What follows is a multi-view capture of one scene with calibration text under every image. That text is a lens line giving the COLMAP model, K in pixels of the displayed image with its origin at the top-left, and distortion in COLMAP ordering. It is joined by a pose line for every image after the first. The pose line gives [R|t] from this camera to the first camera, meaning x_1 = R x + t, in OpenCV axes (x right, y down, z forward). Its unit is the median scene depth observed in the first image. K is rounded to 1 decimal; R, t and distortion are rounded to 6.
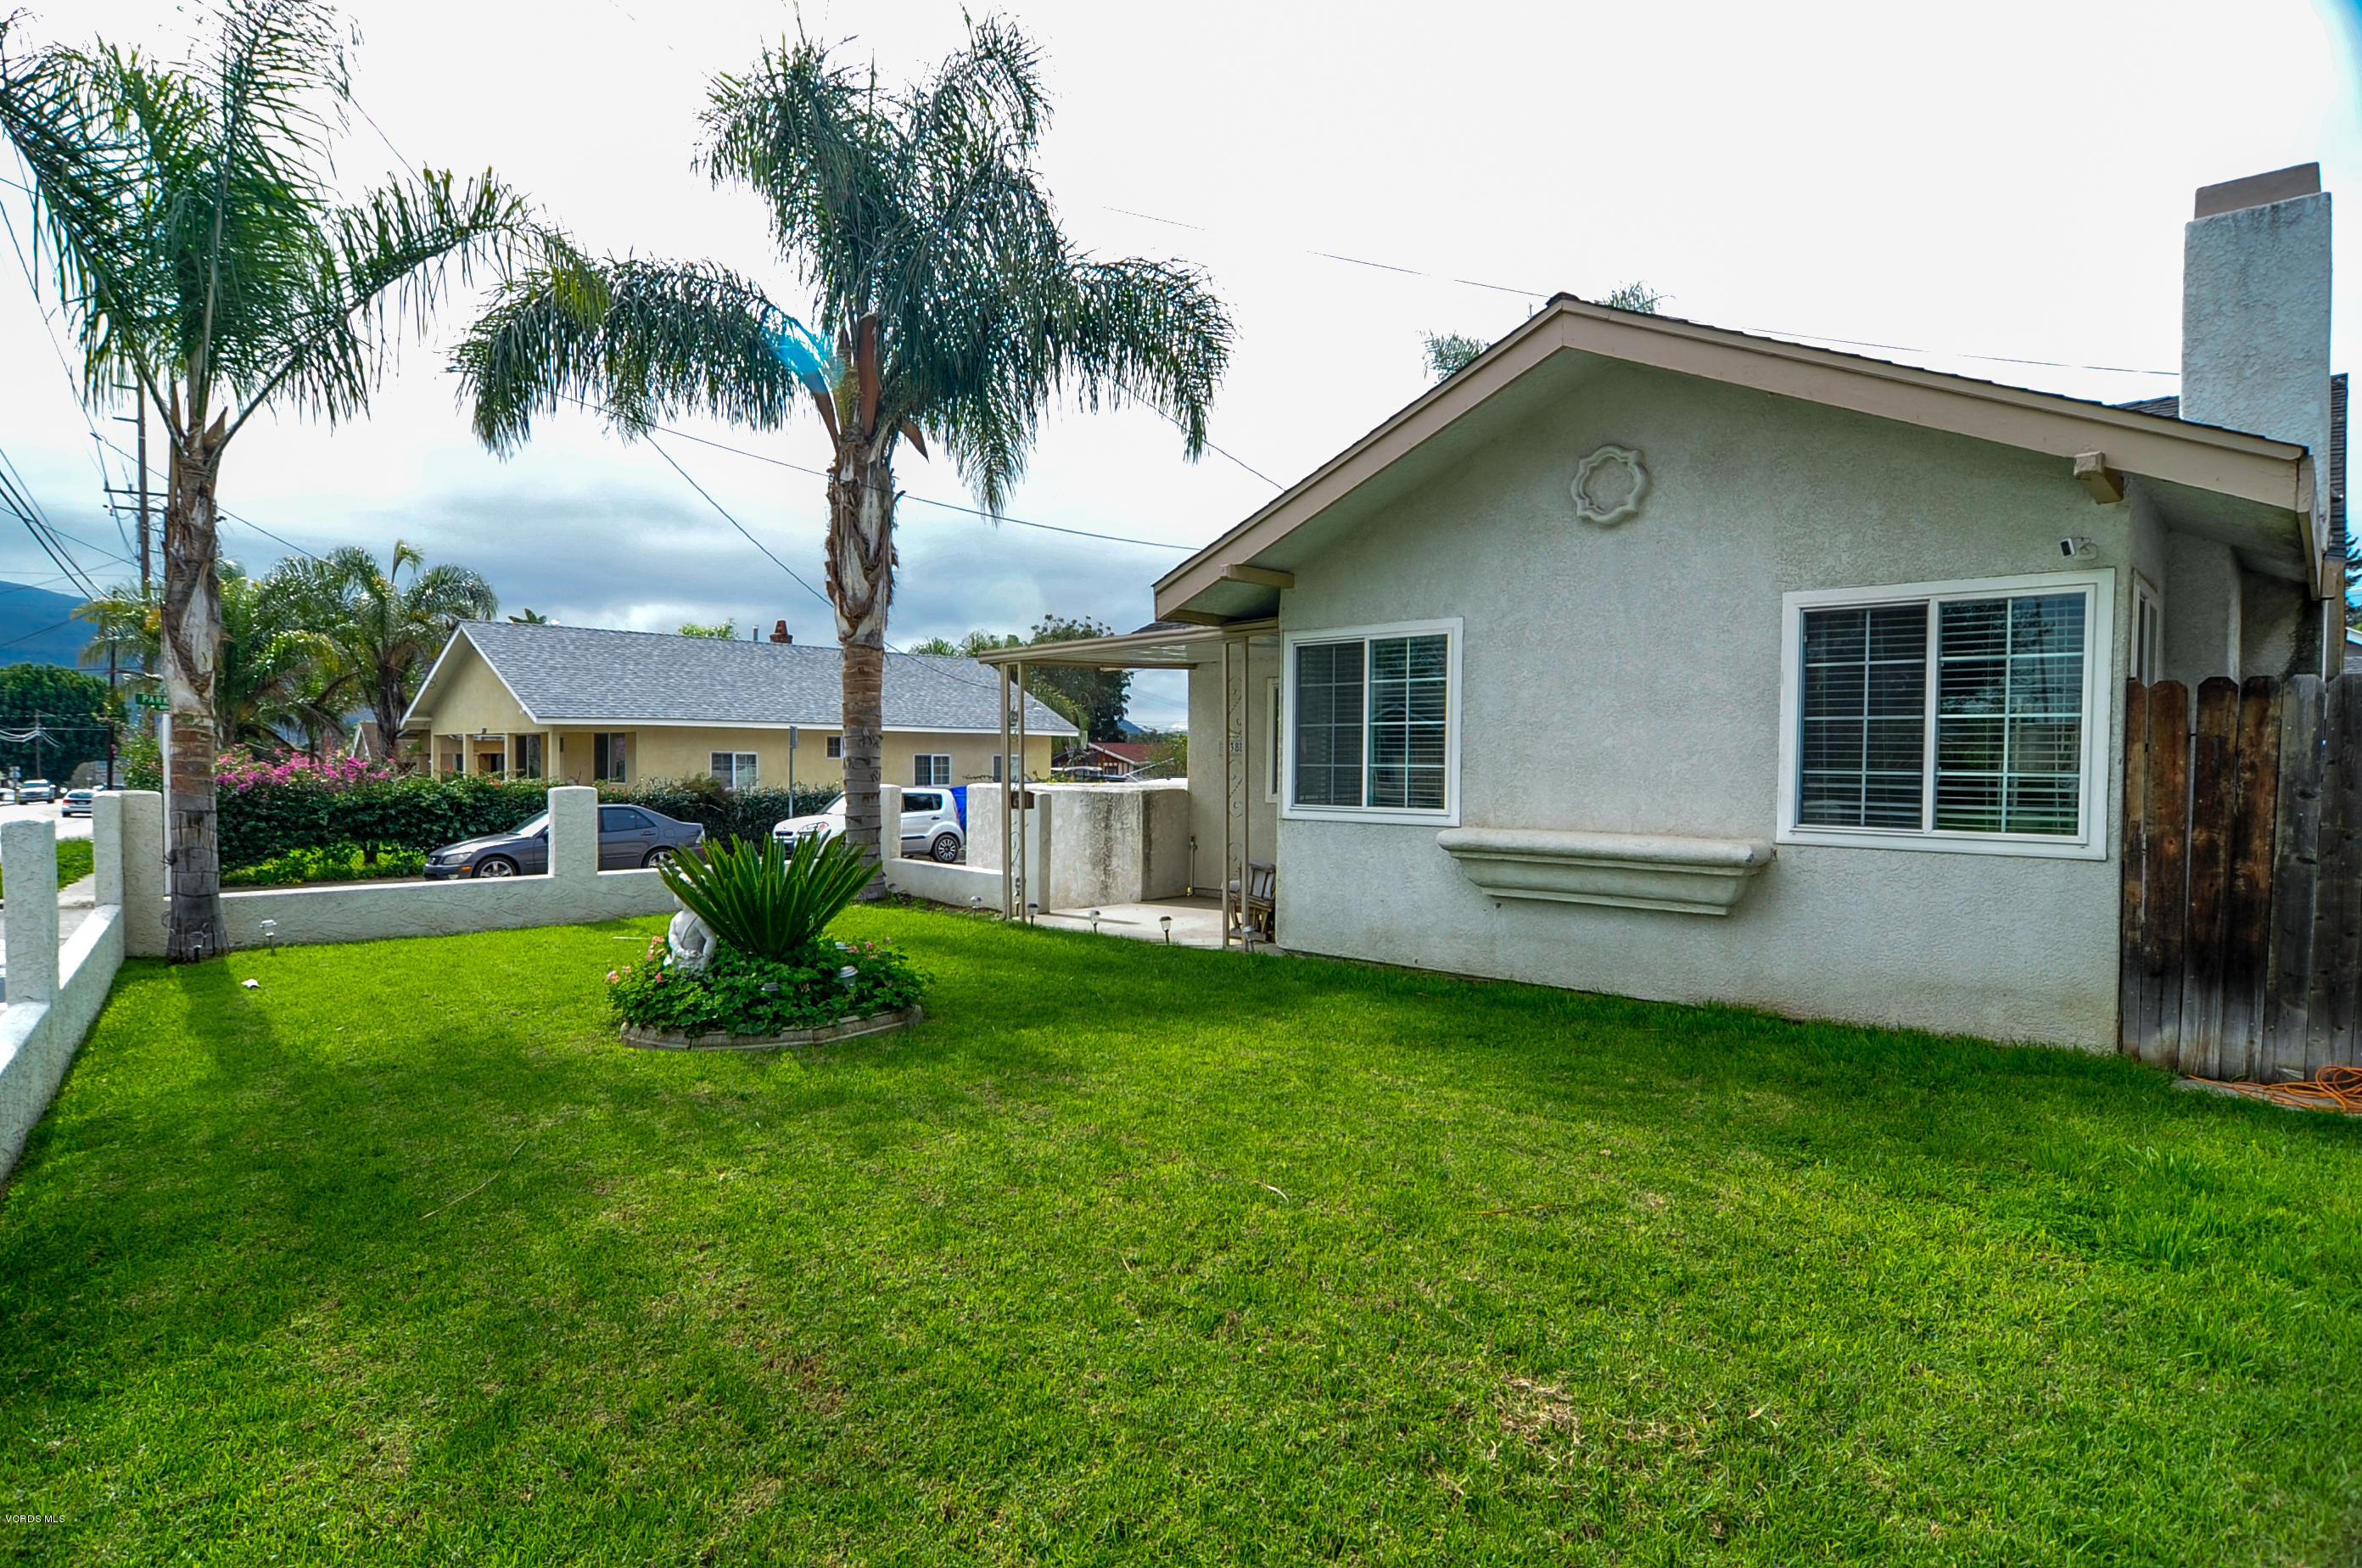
lens RADIAL K [[1288.5, 0, 1156.2], [0, 1288.5, 794.8], [0, 0, 1]] dist [-0.000994, -0.000471]
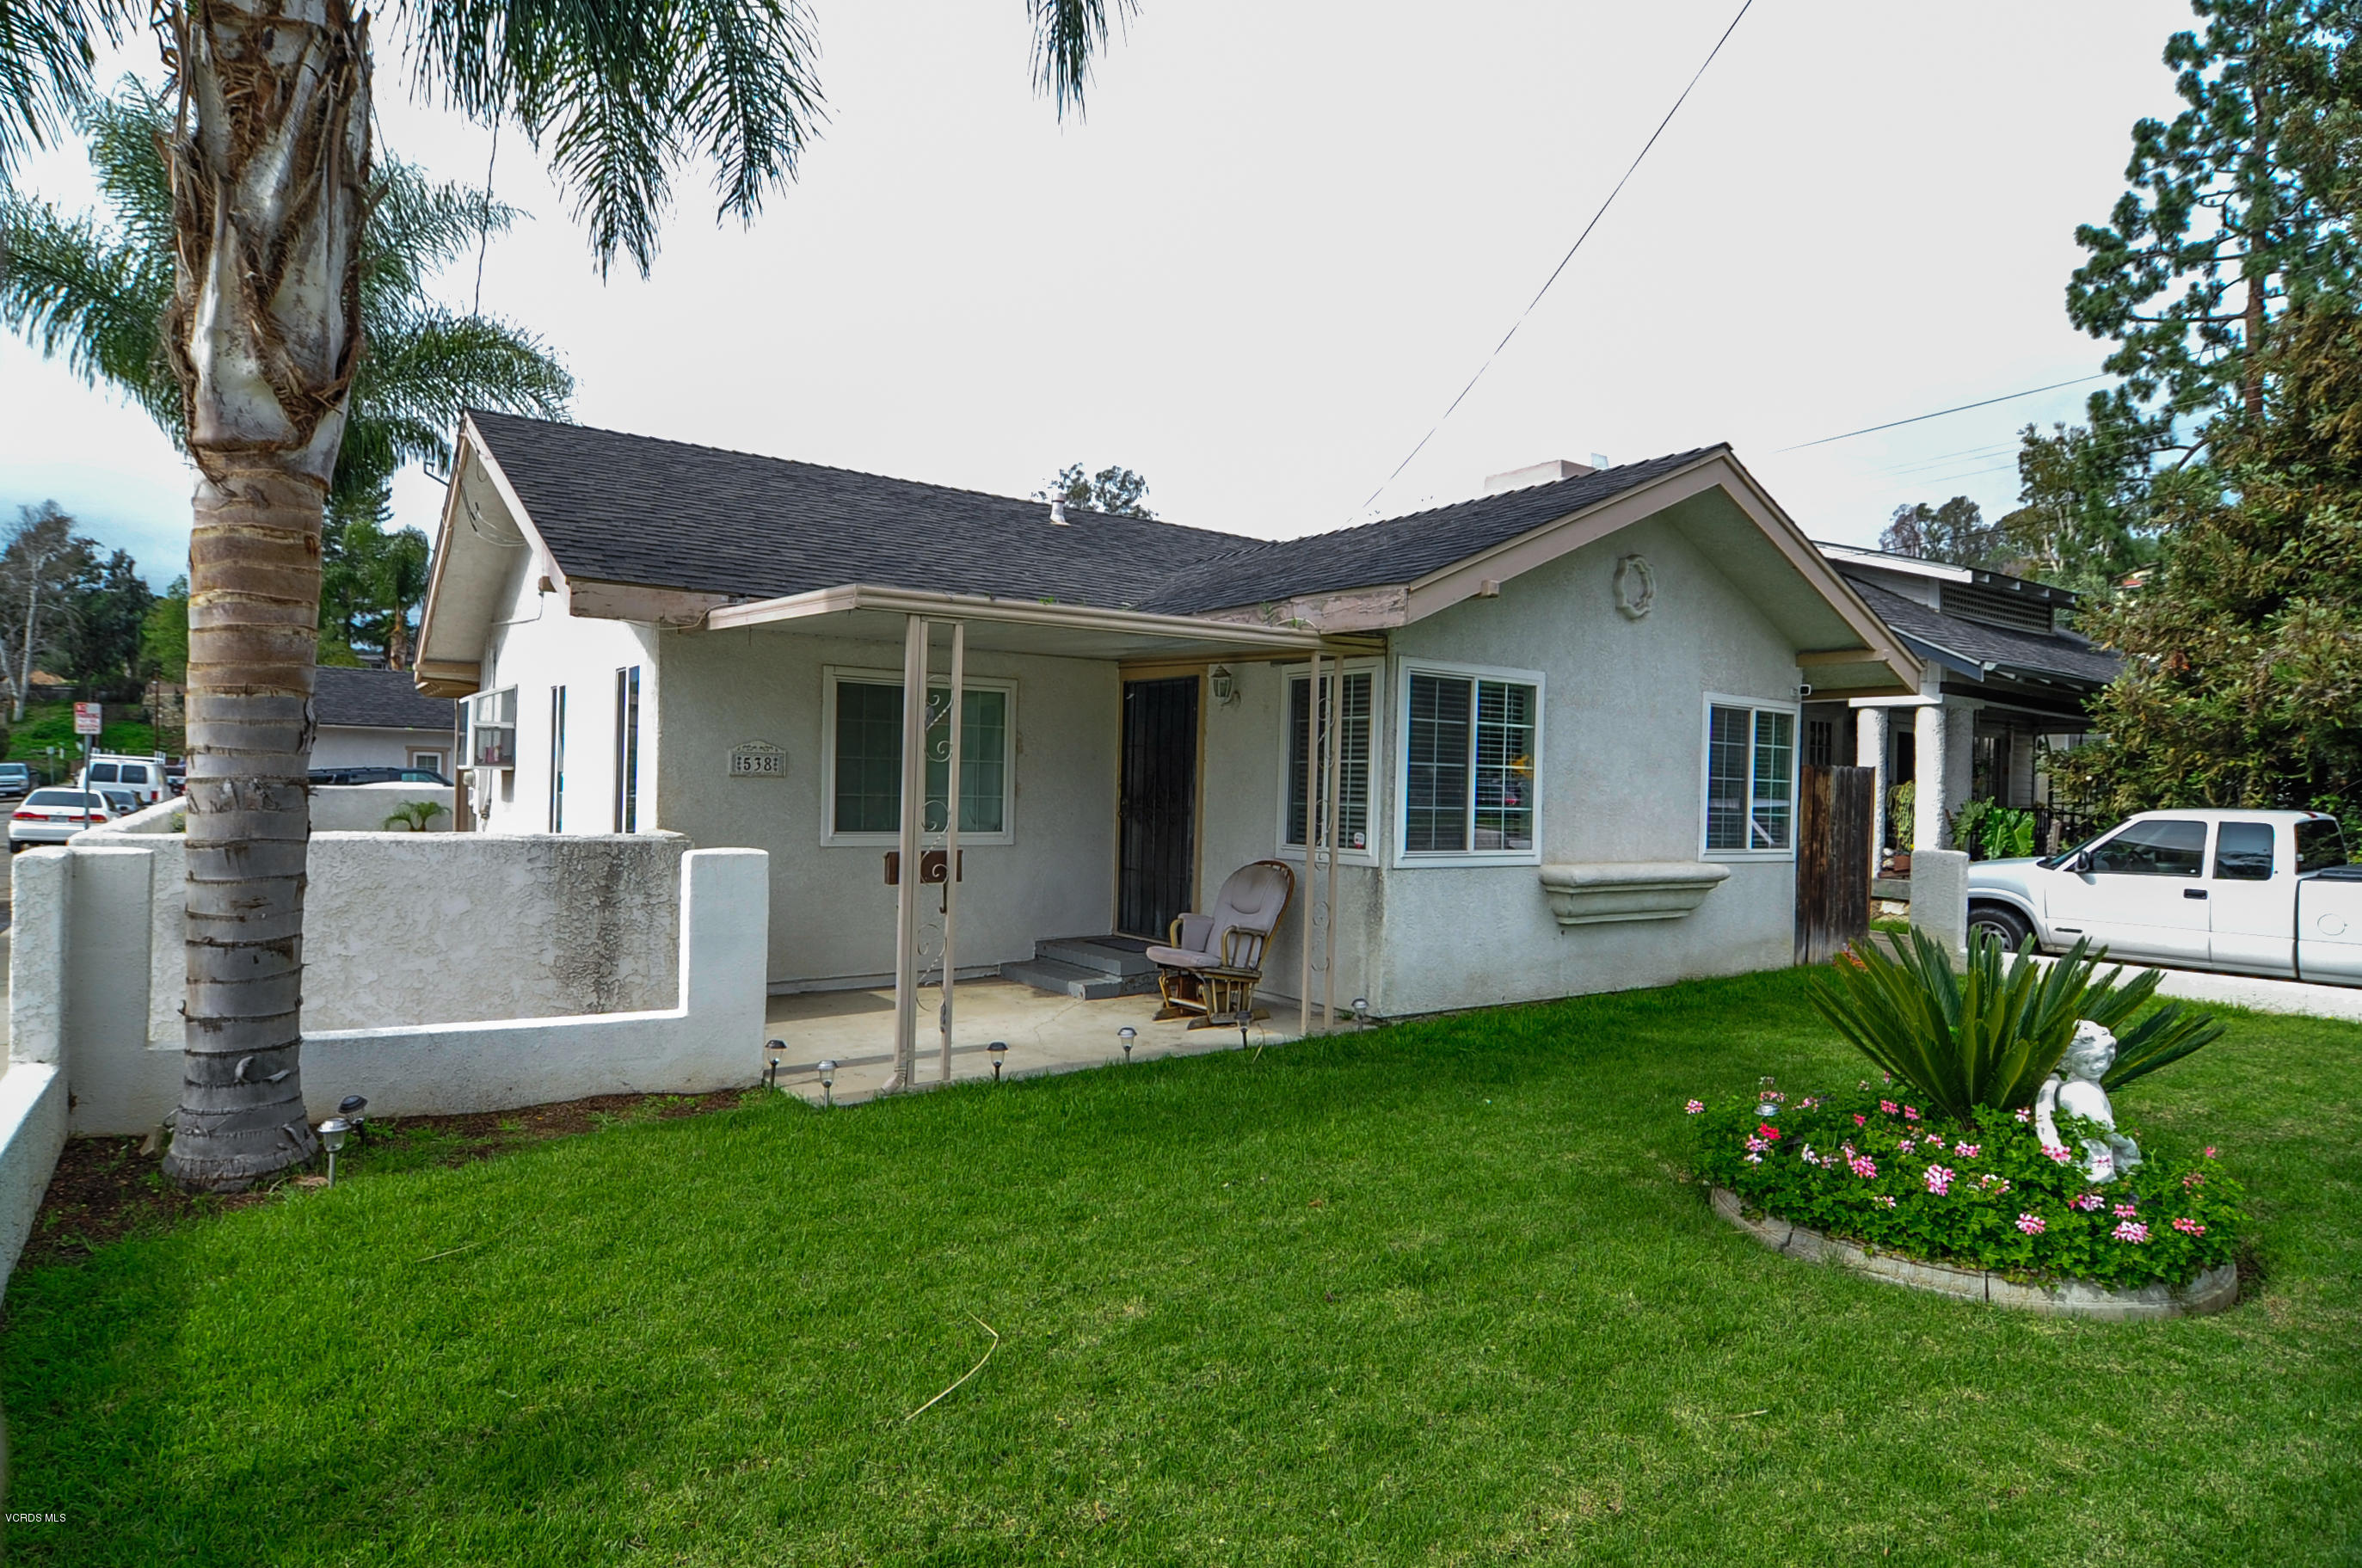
lens RADIAL K [[1288.4, 0, 1156.2], [0, 1288.4, 794.8], [0, 0, 1]] dist [-0.000994, -0.000471]
pose [[0.194492, -0.004196, 0.980895, -0.863809], [0.003763, 0.999987, 0.003532, -0.037282], [-0.980897, 0.003004, 0.194506, 1.082559]]
